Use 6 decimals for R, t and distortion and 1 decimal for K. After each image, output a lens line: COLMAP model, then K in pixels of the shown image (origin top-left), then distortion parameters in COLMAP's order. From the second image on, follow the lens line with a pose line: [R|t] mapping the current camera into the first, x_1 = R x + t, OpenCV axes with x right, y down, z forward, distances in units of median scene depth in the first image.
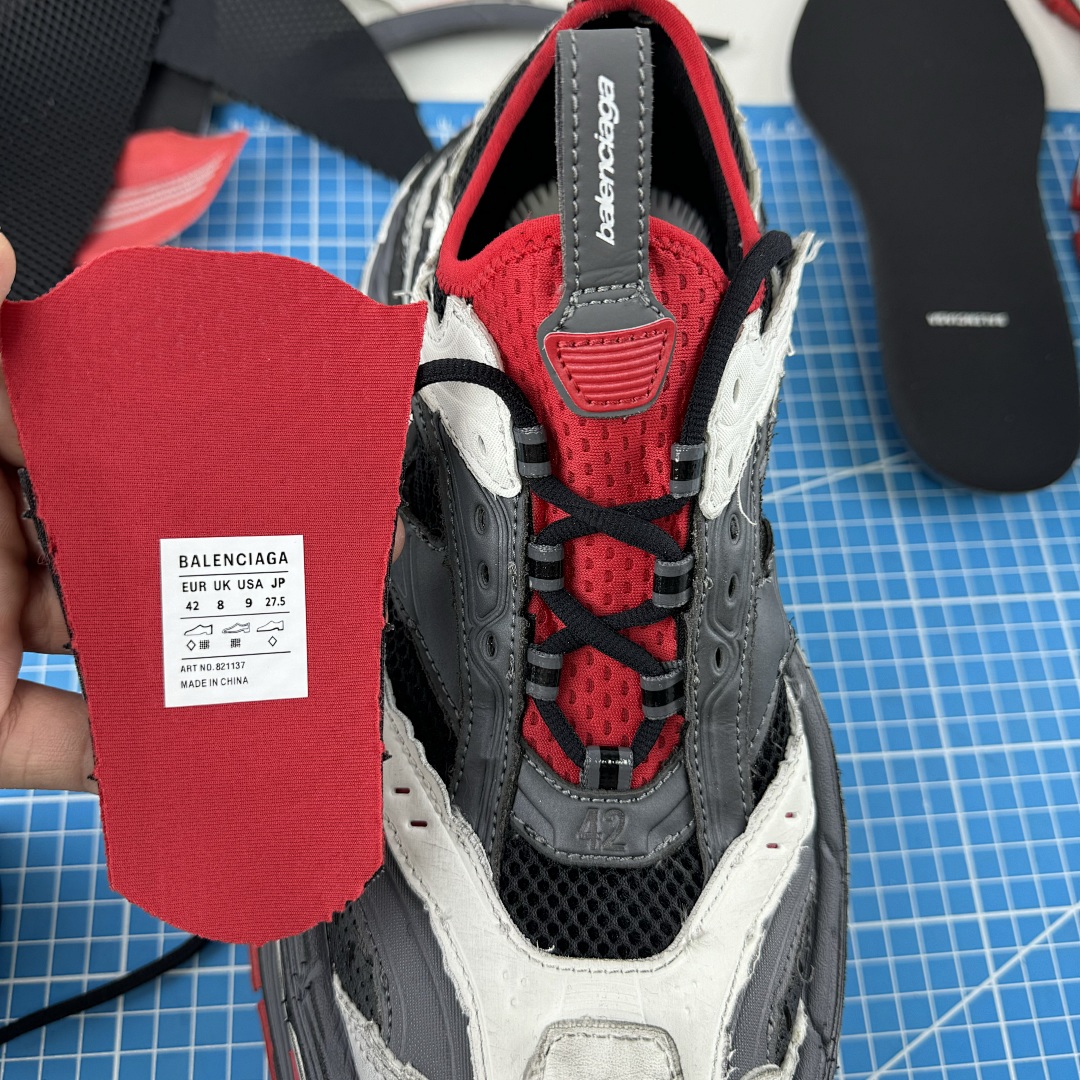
lens RADIAL K [[1091.9, 0, 544.4], [0, 1091.9, 528.9], [0, 0, 1]] dist [0.139531, -0.474086]
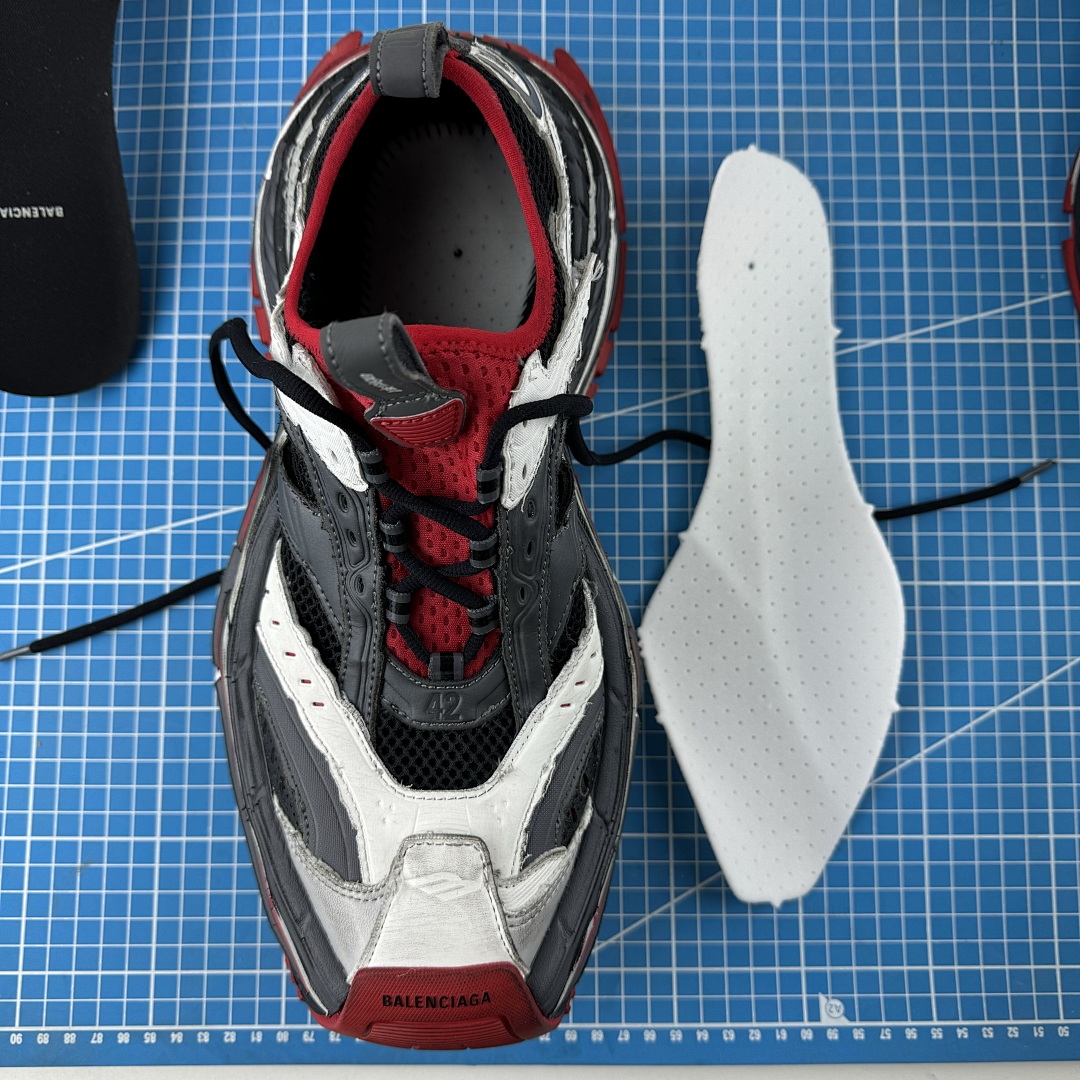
lens RADIAL K [[1046.3, 0, 517.5], [0, 1046.3, 574.2], [0, 0, 1]] dist [0.014105, -0.032353]
pose [[0.999350, -0.034758, -0.009593, 0.168669], [0.035989, 0.945062, 0.324905, -0.338468], [-0.002227, -0.325039, 0.945698, -0.256763]]
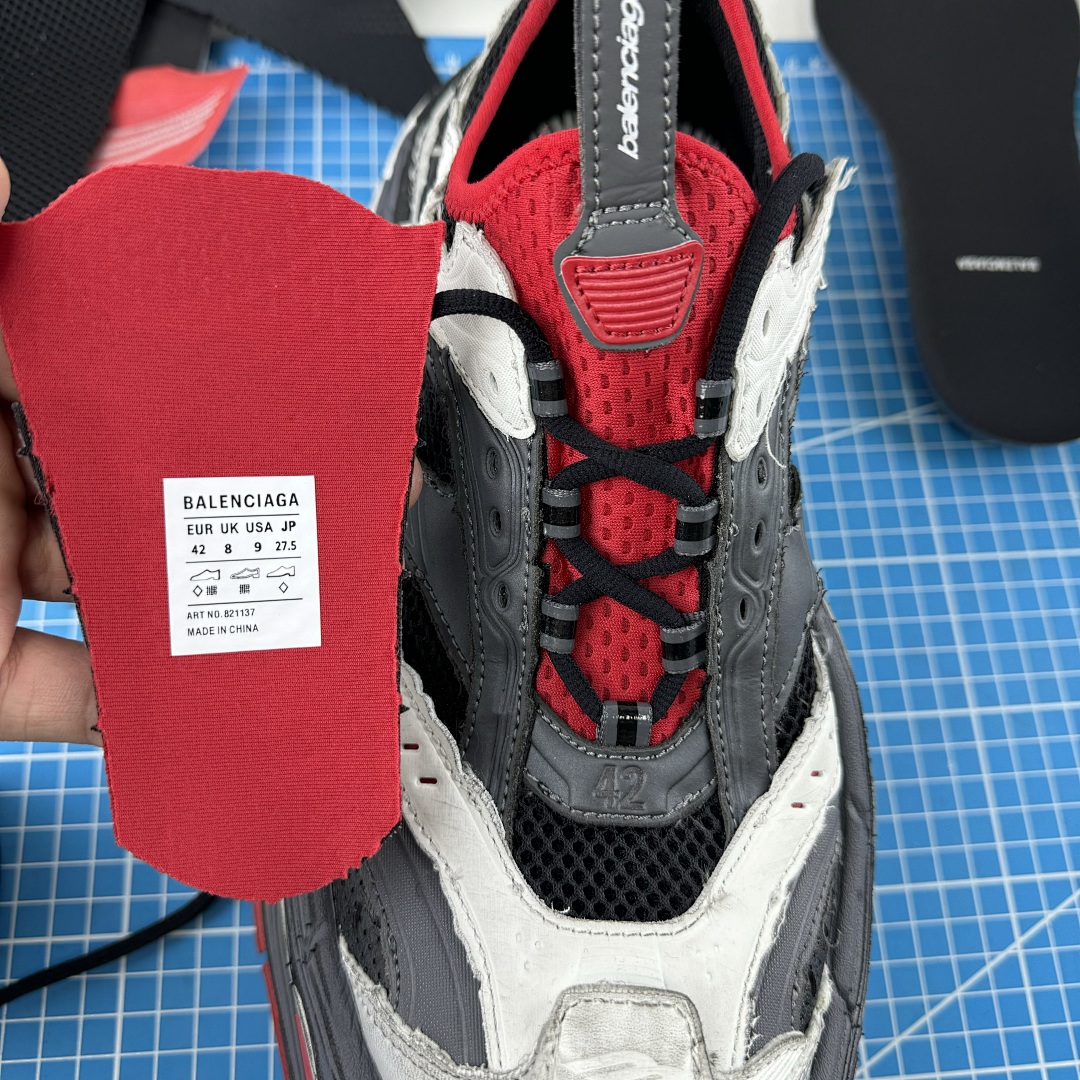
lens RADIAL K [[1097.3, 0, 543.3], [0, 1097.3, 537.0], [0, 0, 1]] dist [0.155936, -0.556421]
pose [[0.999954, 0.001821, -0.009454, -0.005197], [-0.001447, 0.999219, 0.039477, 0.017805], [0.009518, -0.039462, 0.999176, 0.048120]]
